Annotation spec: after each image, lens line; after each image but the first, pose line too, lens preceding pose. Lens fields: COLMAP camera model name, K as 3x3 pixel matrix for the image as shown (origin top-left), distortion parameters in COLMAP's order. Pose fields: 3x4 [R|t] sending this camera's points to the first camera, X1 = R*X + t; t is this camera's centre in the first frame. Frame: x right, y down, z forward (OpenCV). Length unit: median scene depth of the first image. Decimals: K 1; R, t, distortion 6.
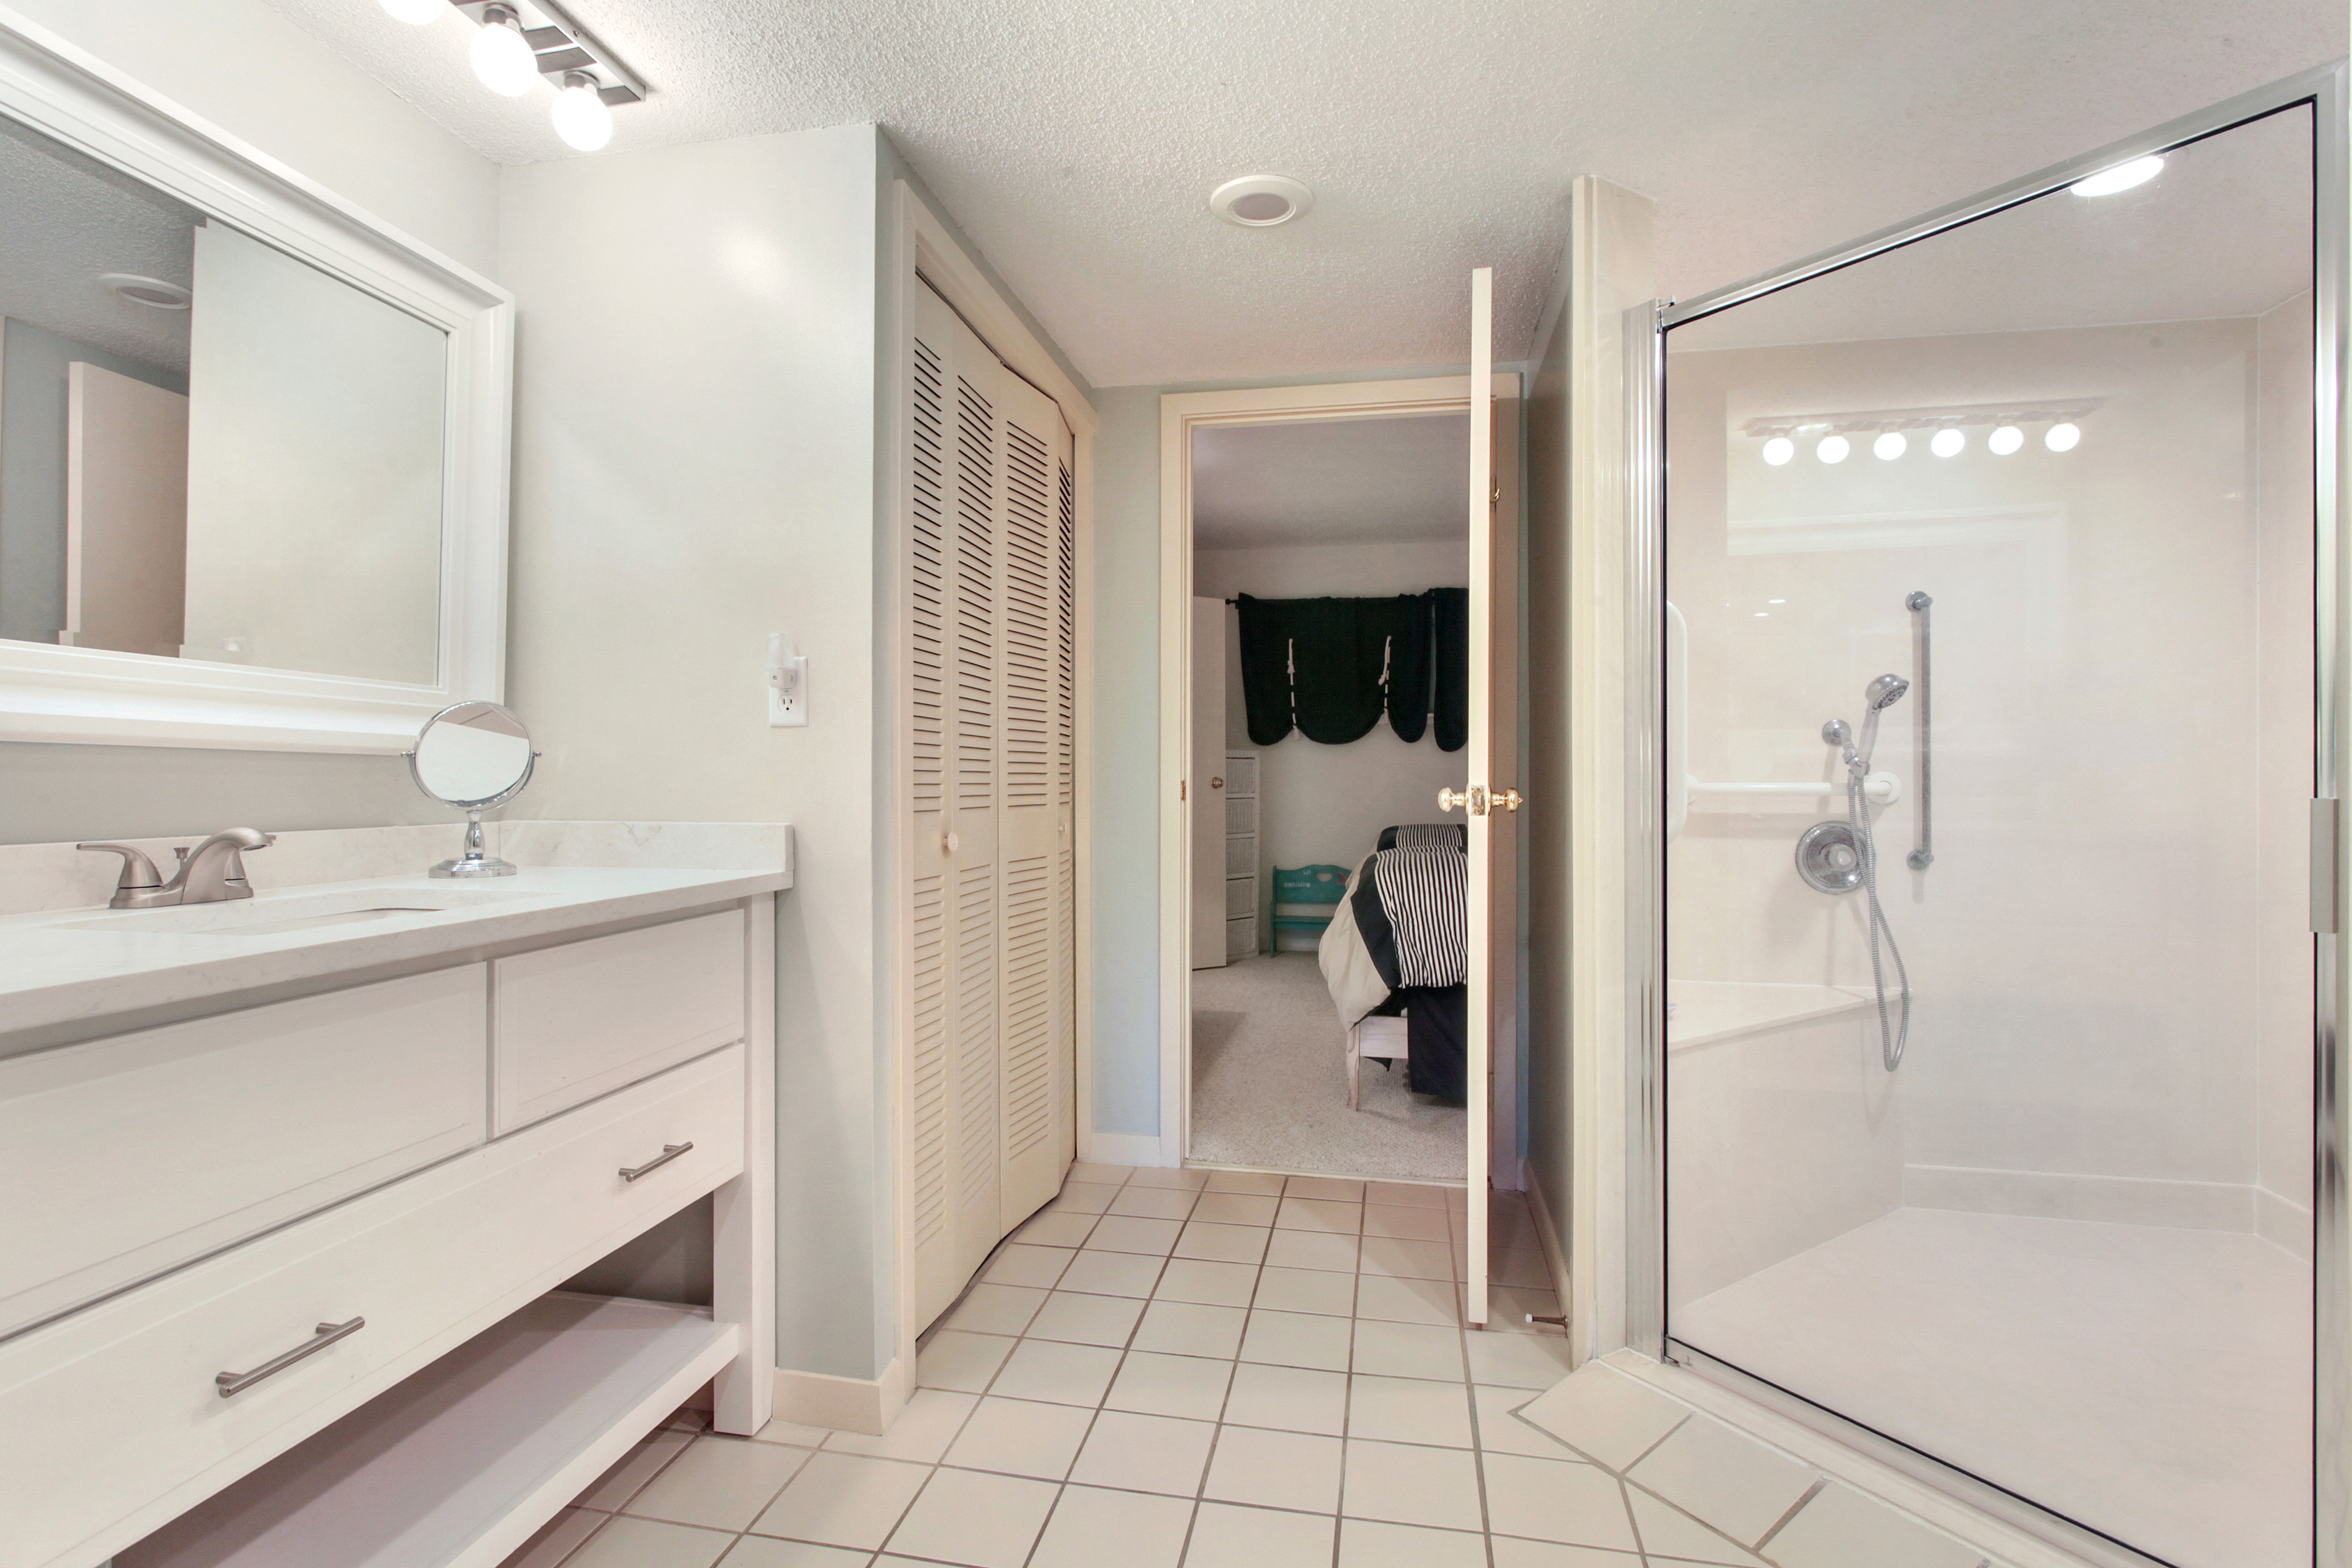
lens RADIAL K [[1156.3, 0, 1177.3], [0, 1156.3, 778.2], [0, 0, 1]] dist [-0.011152, 0.004511]
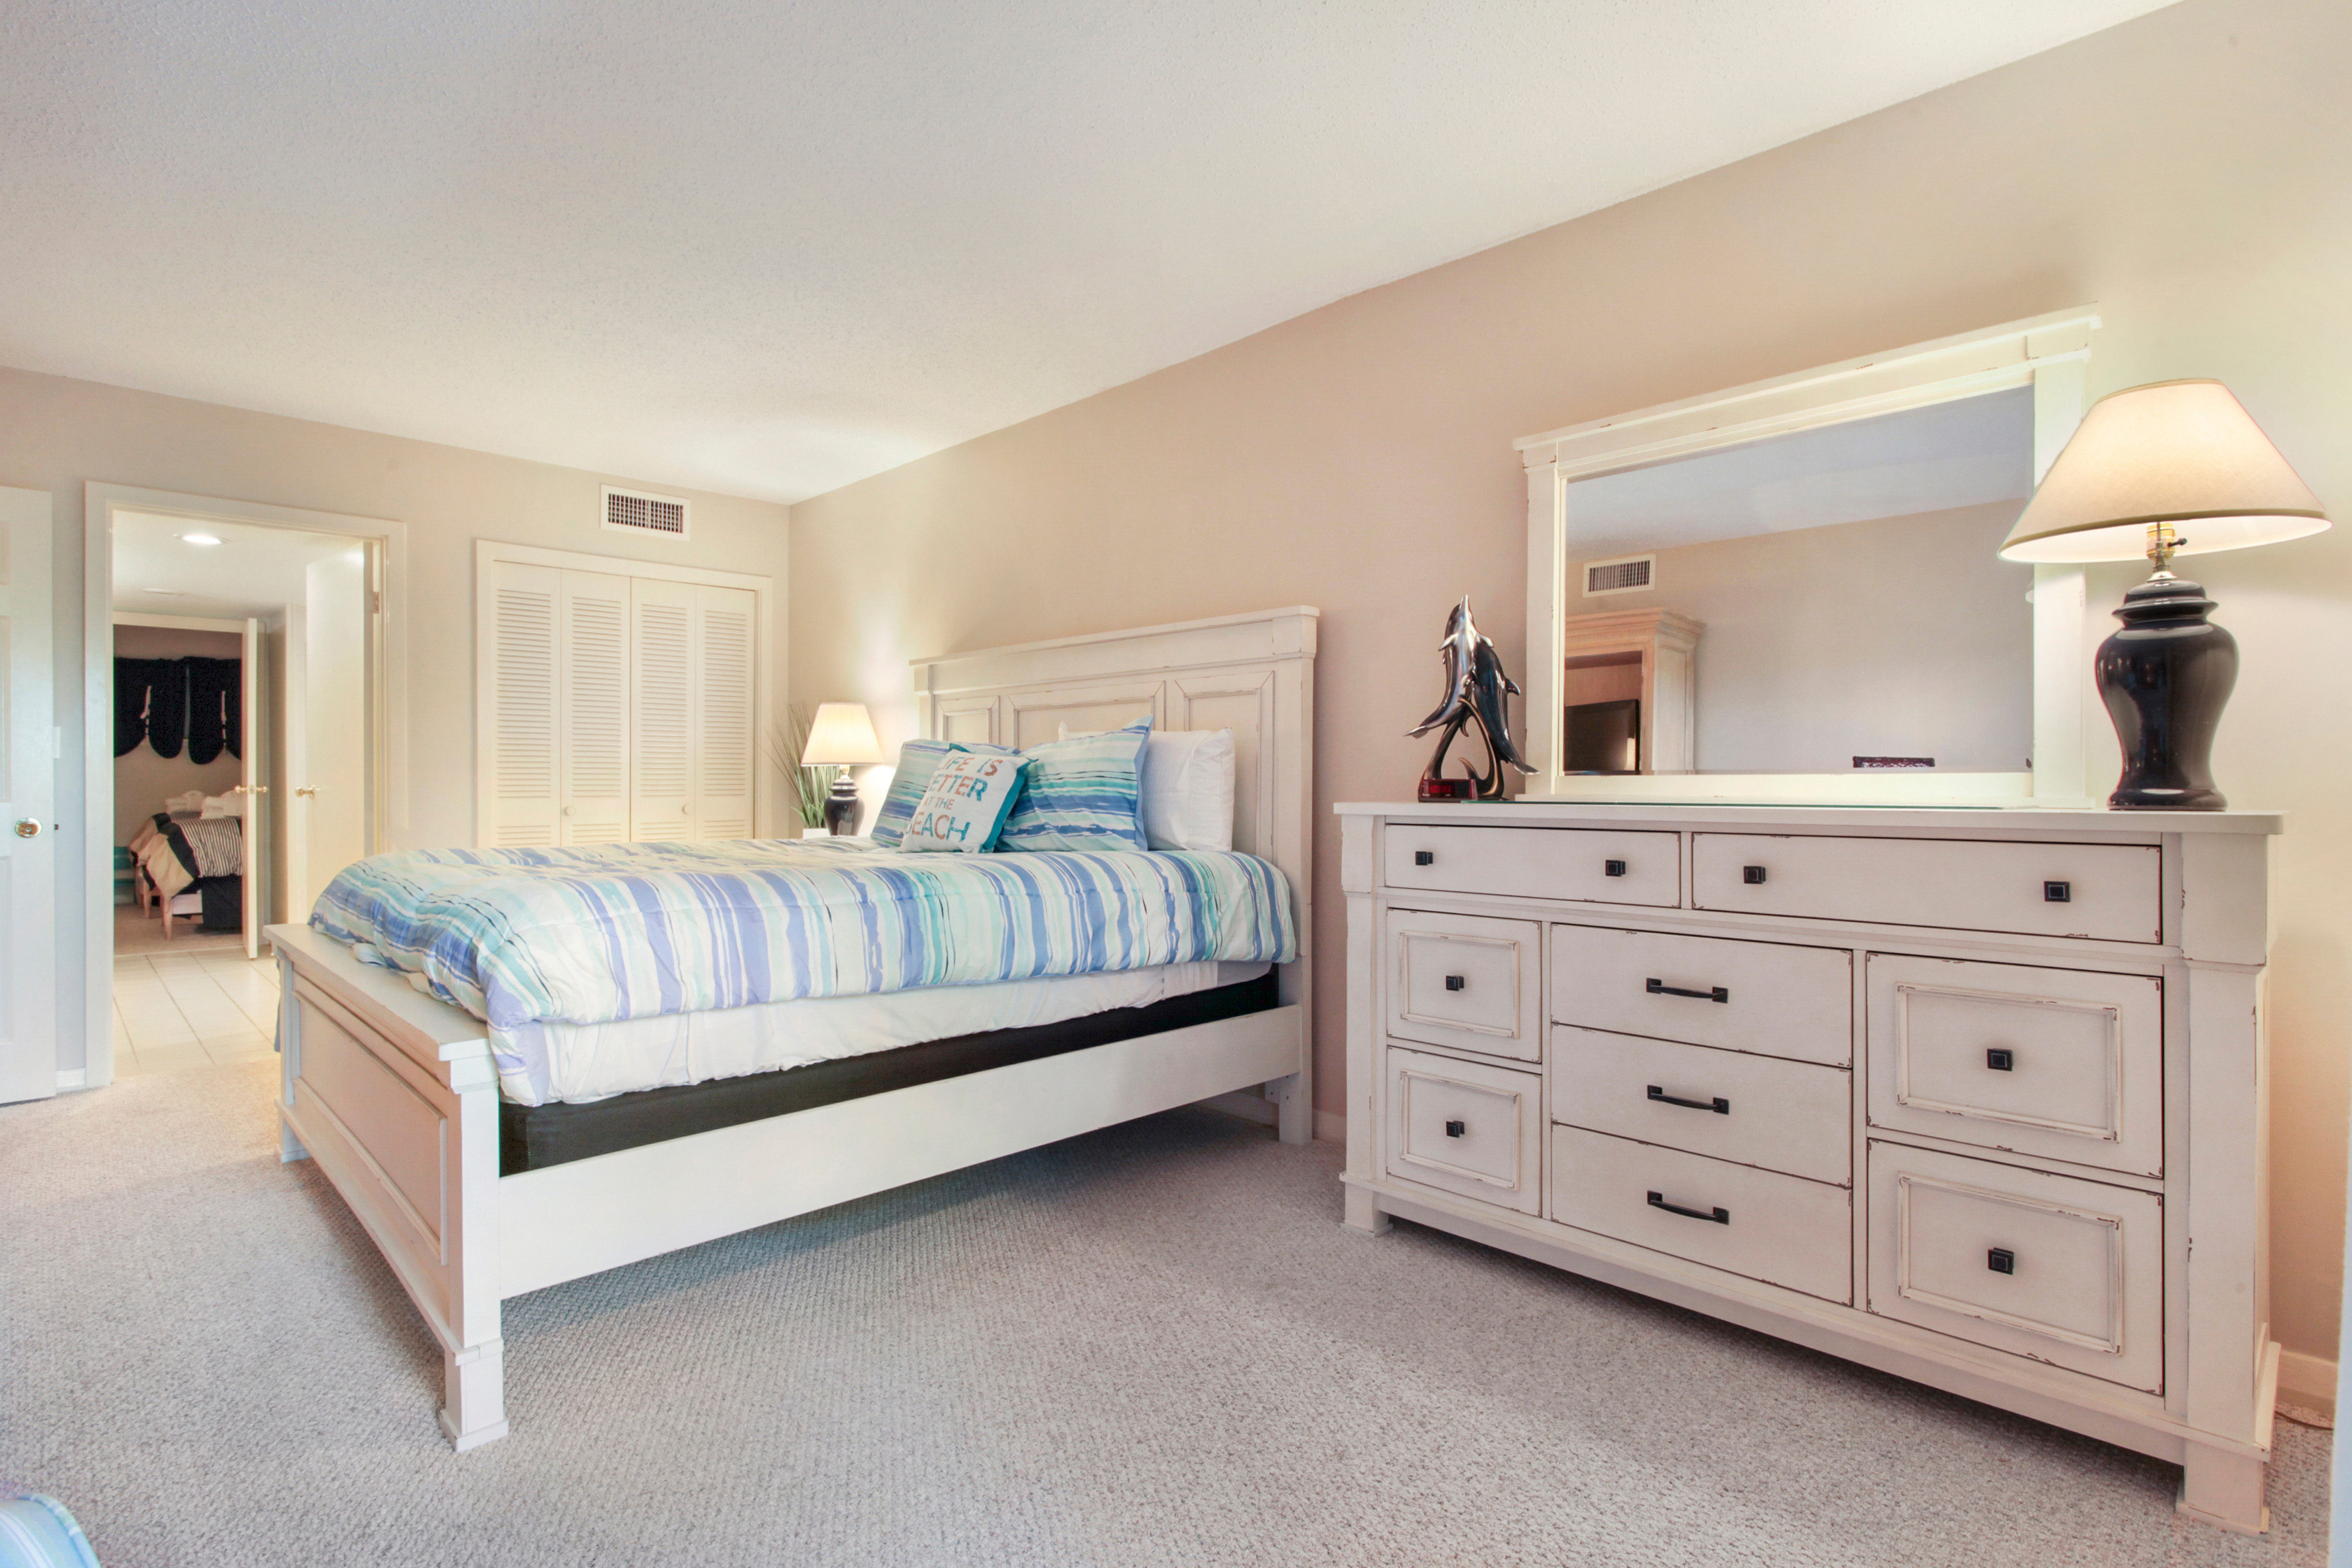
lens RADIAL K [[1156.3, 0, 1181.5], [0, 1156.3, 785.9], [0, 0, 1]] dist [-0.011152, 0.004511]
pose [[0.556877, 0.004495, 0.830583, -0.302655], [-0.003094, 0.999990, -0.003337, 0.005637], [-0.830589, -0.000712, 0.556885, -0.915665]]
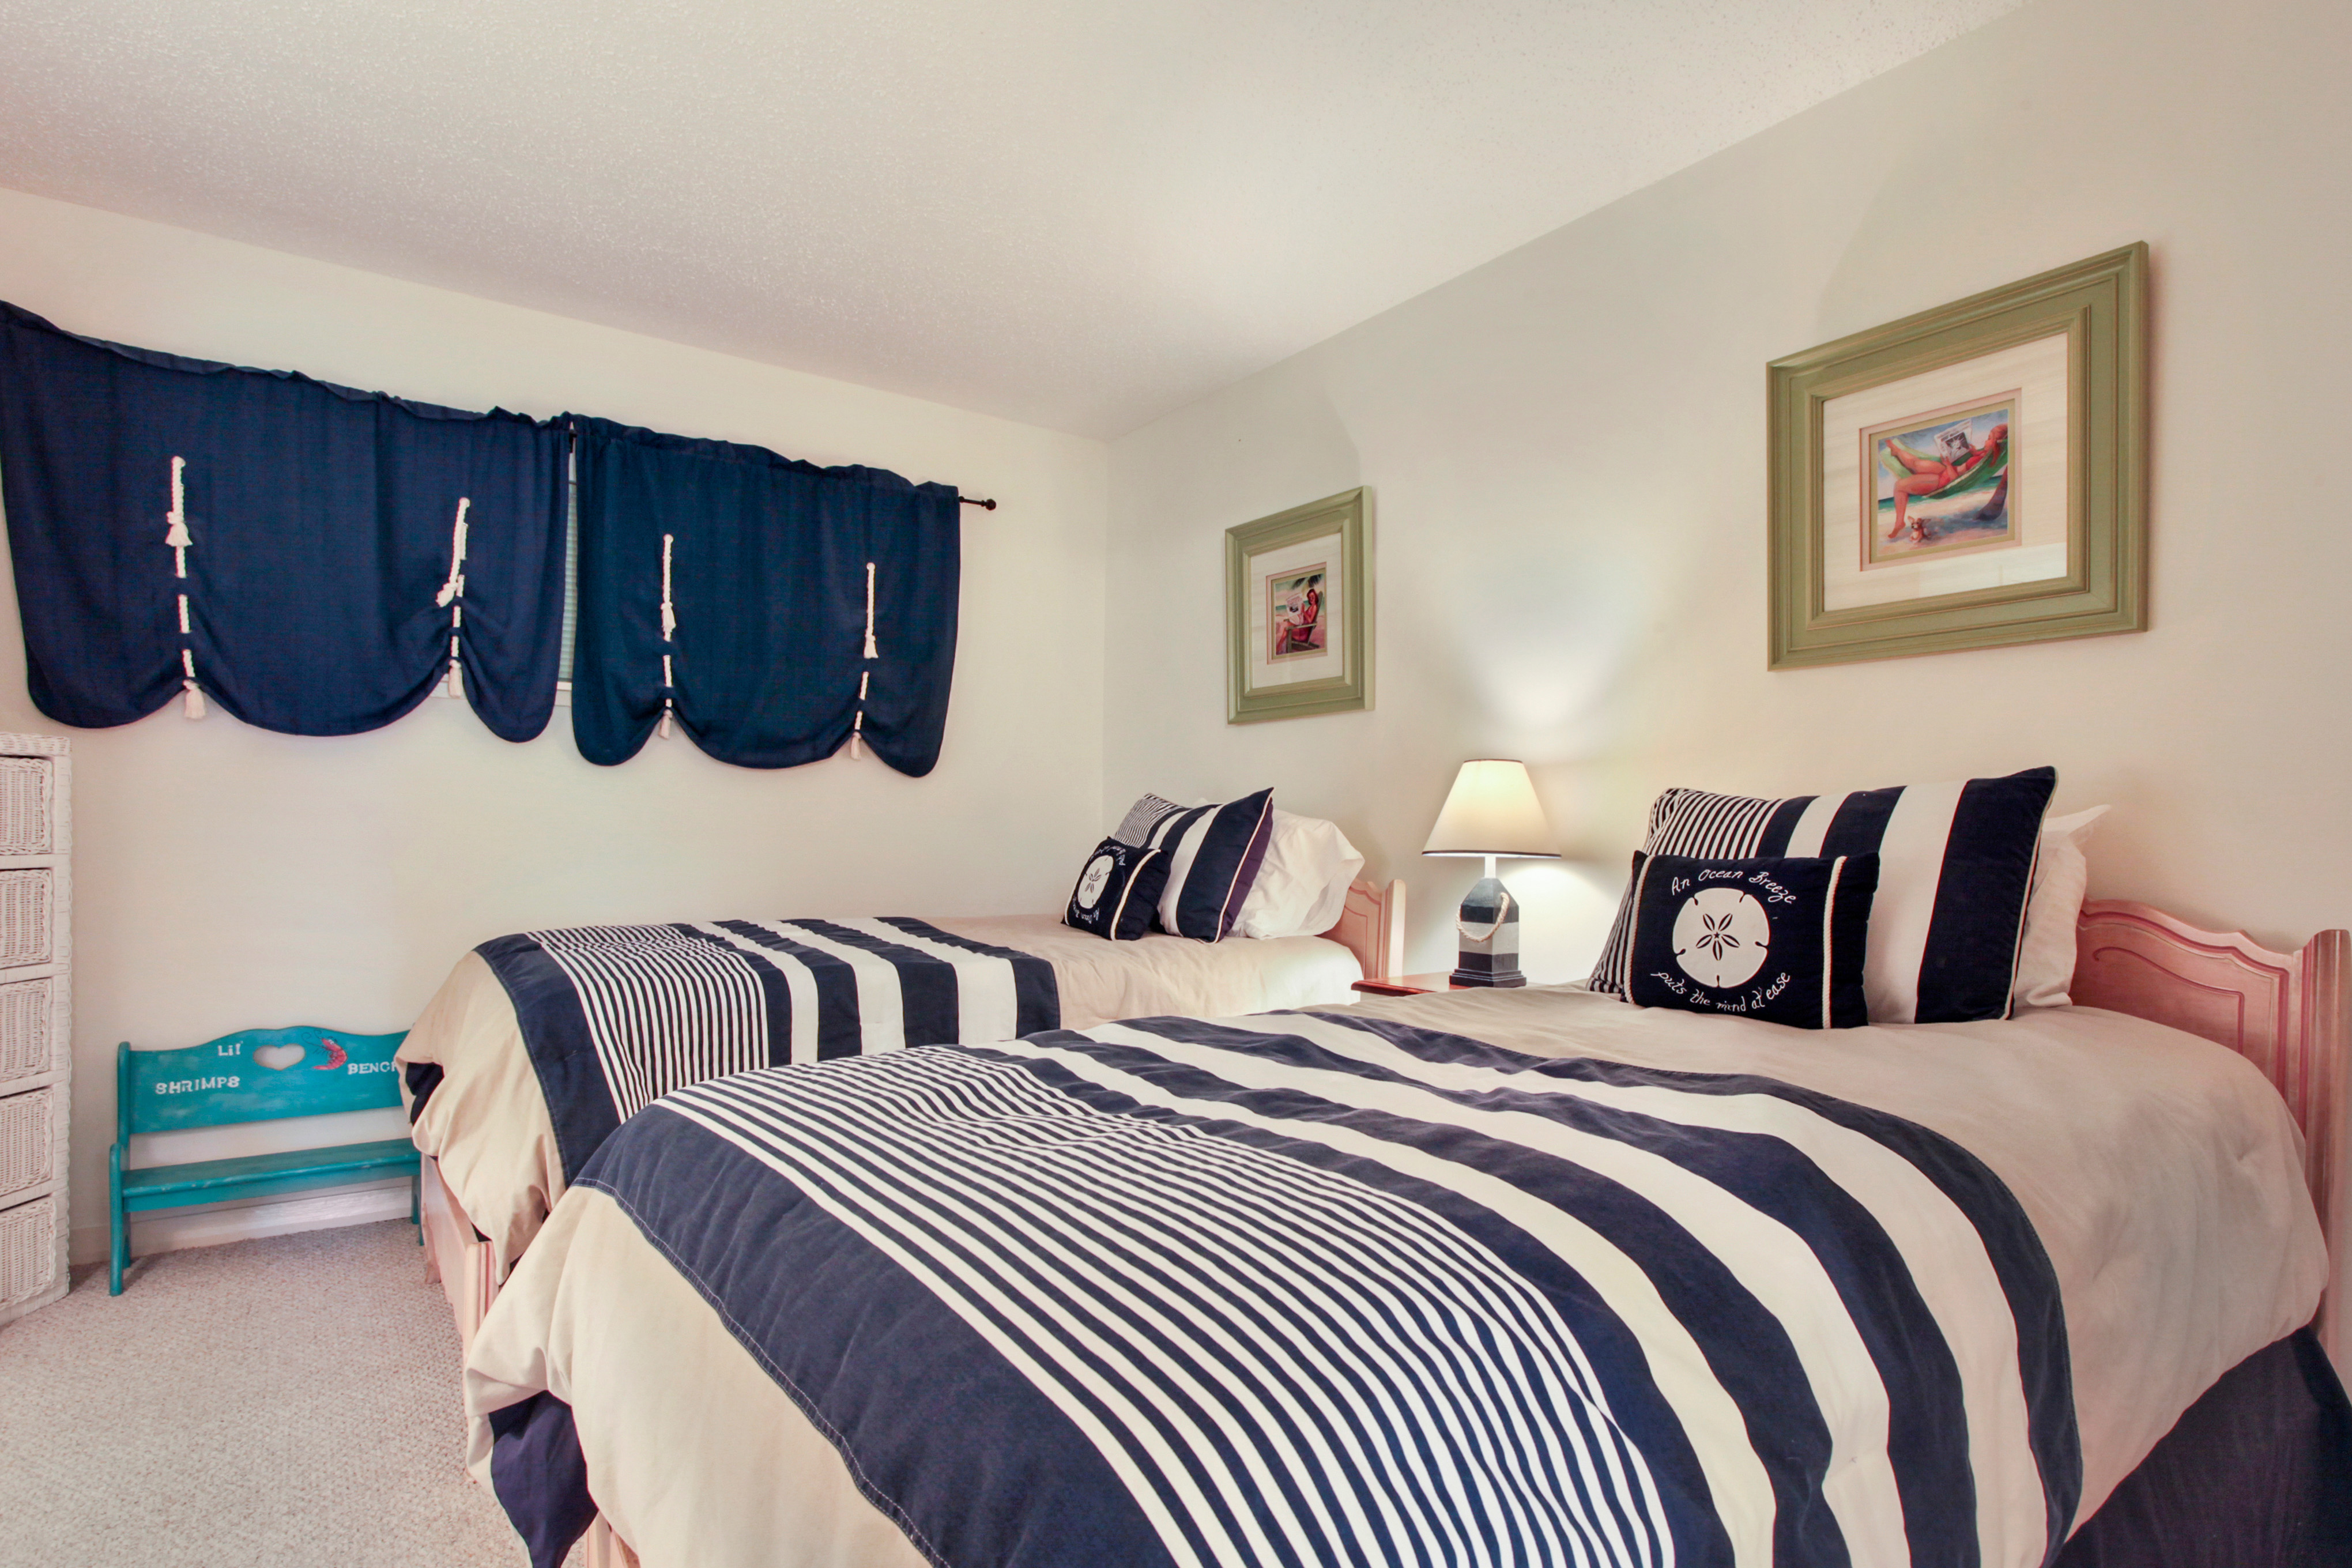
lens RADIAL K [[1156.3, 0, 1140.2], [0, 1156.3, 850.3], [0, 0, 1]] dist [-0.011152, 0.004511]
pose [[0.679062, -0.003318, 0.734073, 0.034505], [-0.004158, 0.999956, 0.008367, 0.007286], [-0.734069, -0.008734, 0.679019, 0.507509]]
